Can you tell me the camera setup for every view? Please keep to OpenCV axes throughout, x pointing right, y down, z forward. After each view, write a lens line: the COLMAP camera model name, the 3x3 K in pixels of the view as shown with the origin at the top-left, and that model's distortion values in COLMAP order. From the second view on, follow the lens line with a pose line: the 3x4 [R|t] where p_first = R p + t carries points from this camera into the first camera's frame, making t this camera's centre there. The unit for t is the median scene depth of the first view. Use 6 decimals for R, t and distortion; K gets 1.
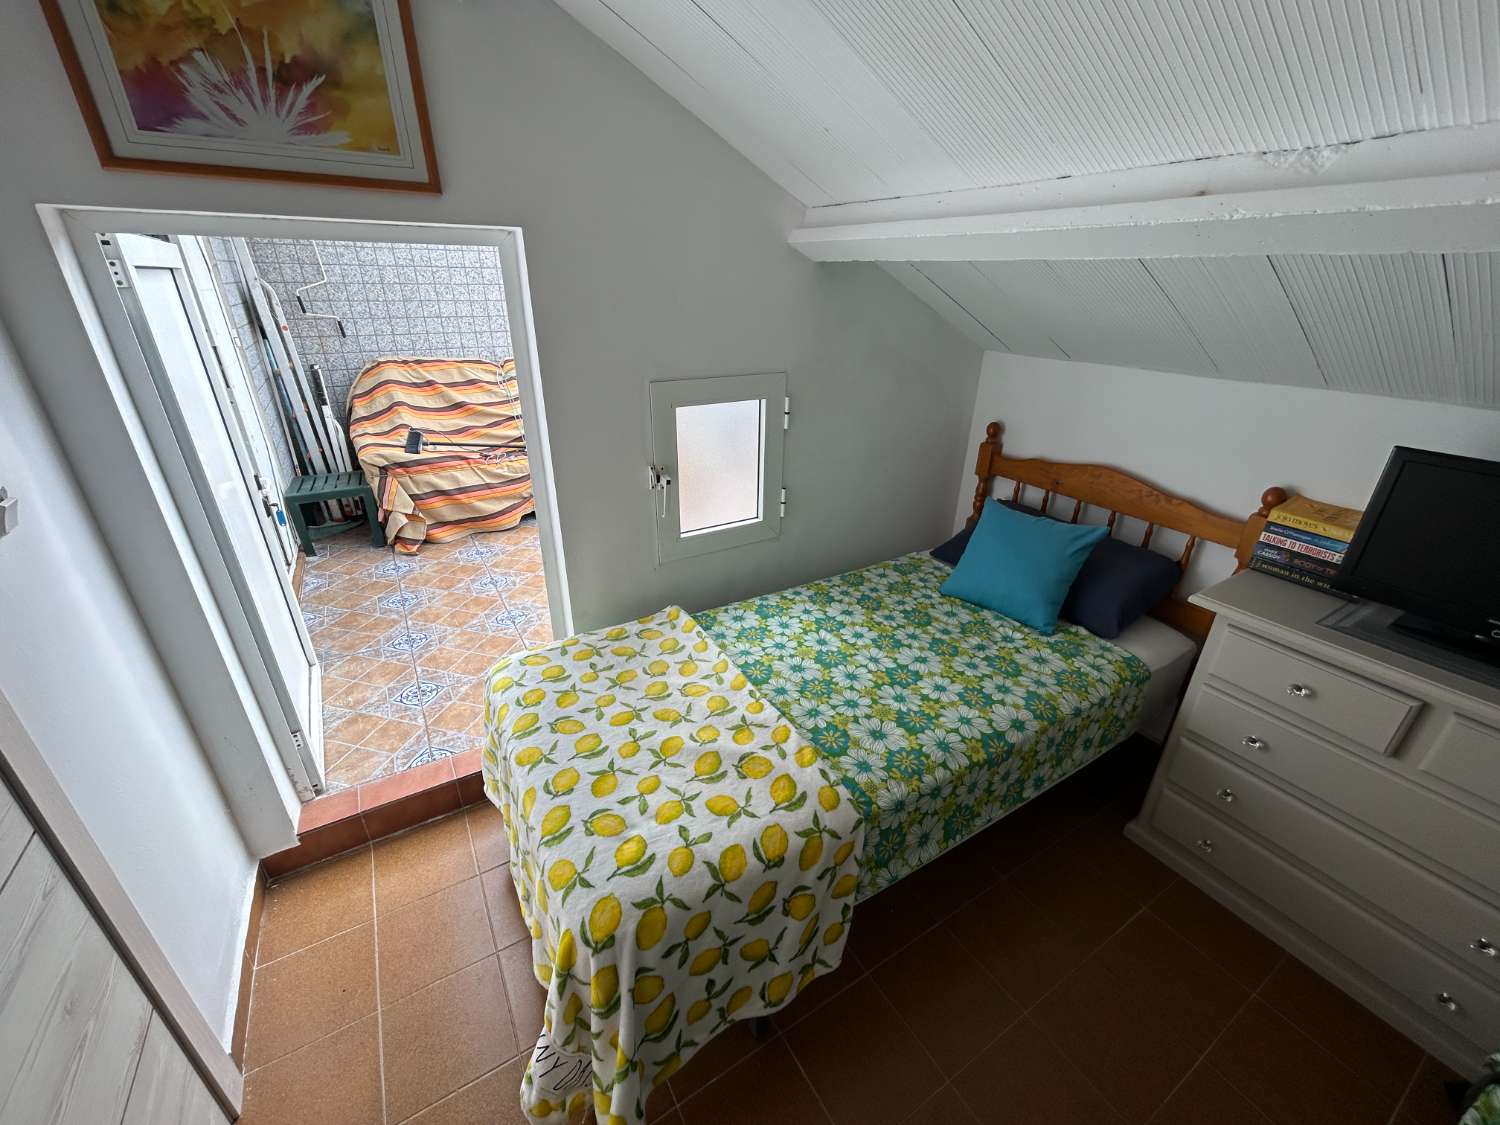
lens RADIAL K [[597.9, 0, 748.1], [0, 597.9, 563.9], [0, 0, 1]] dist [-0.015003, 0.000961]
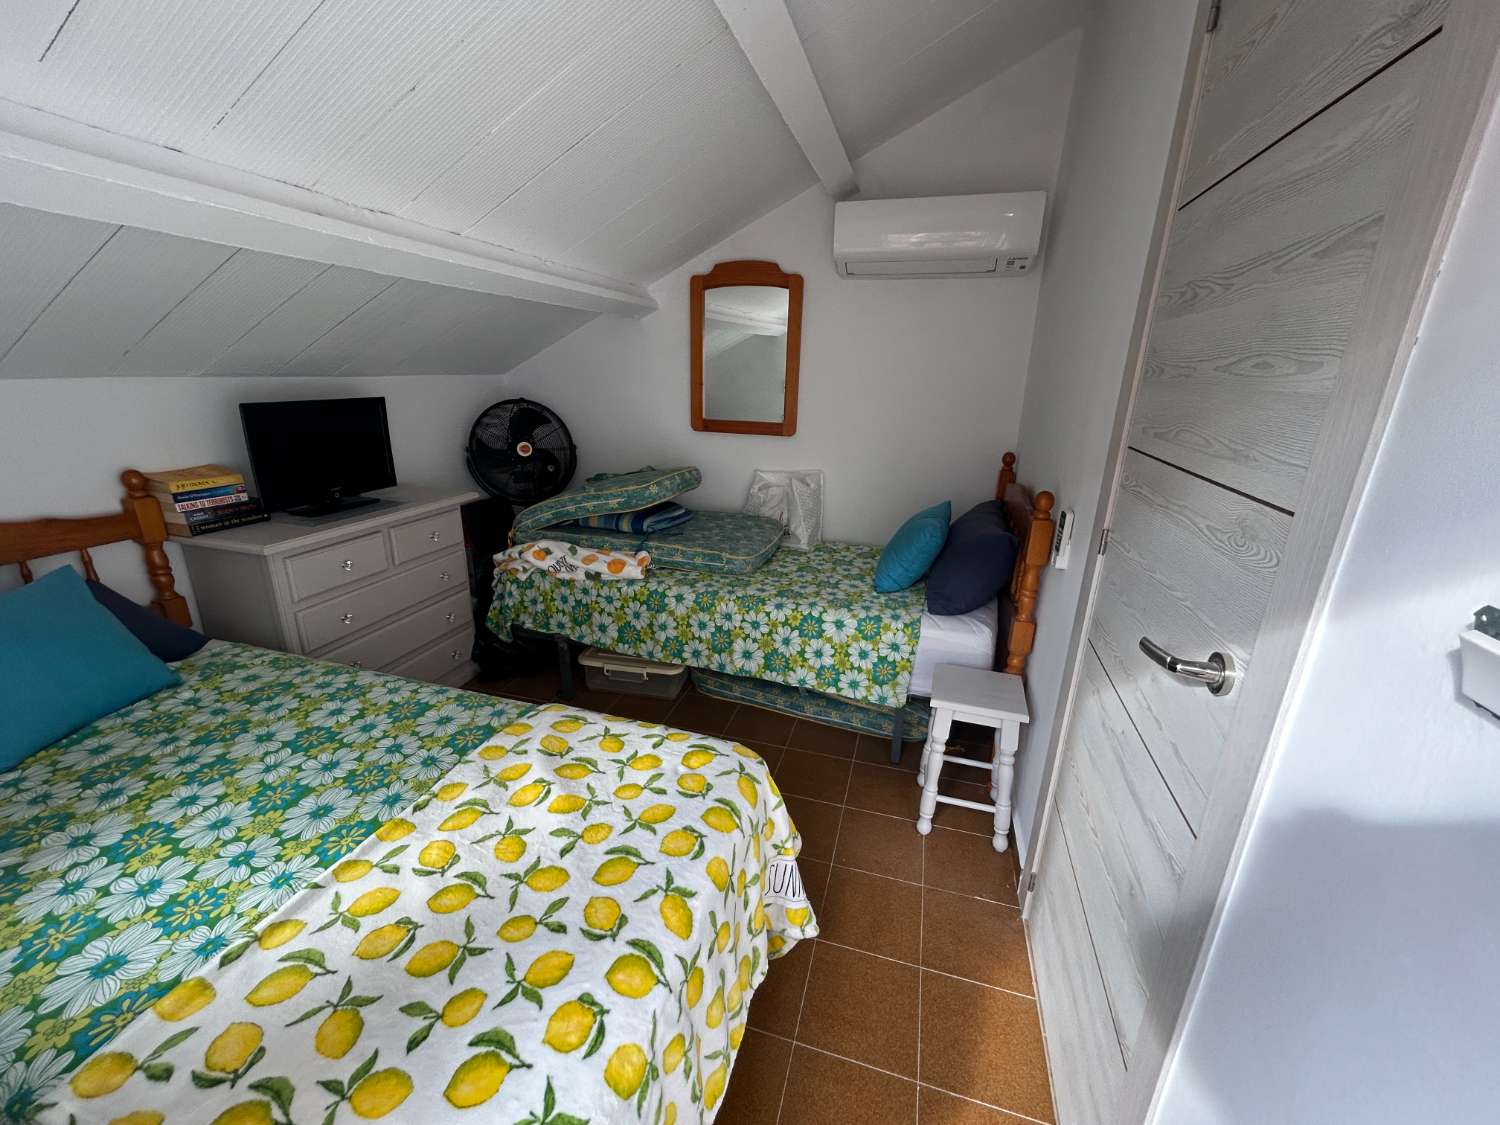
lens RADIAL K [[606.1, 0, 747.3], [0, 606.1, 561.0], [0, 0, 1]] dist [-0.001751, 0.001153]
pose [[-0.674570, -0.248585, 0.695098, -0.629283], [0.281966, 0.783442, 0.553817, -0.281335], [-0.682240, 0.569583, -0.458394, 0.806708]]
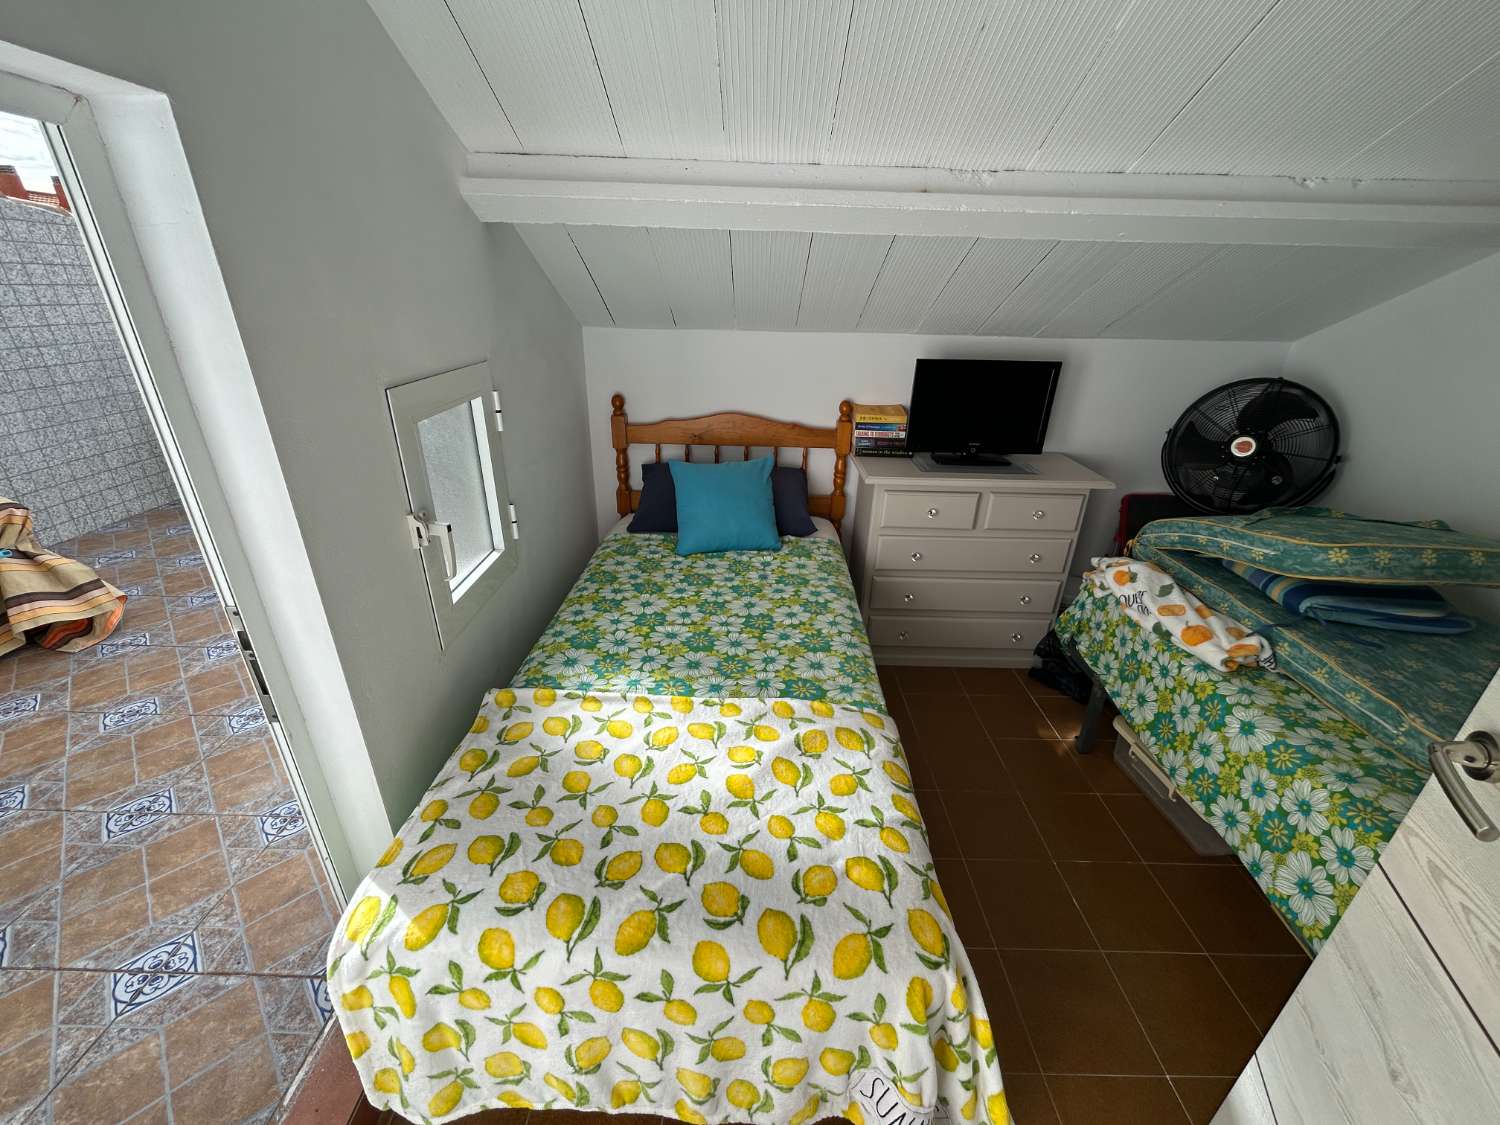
lens RADIAL K [[597.9, 0, 748.1], [0, 597.9, 563.9], [0, 0, 1]] dist [-0.015003, 0.000961]
pose [[0.529241, -0.354259, 0.770976, -0.524994], [0.347028, 0.919565, 0.184315, -0.110095], [-0.774258, 0.170003, 0.609609, 0.329939]]
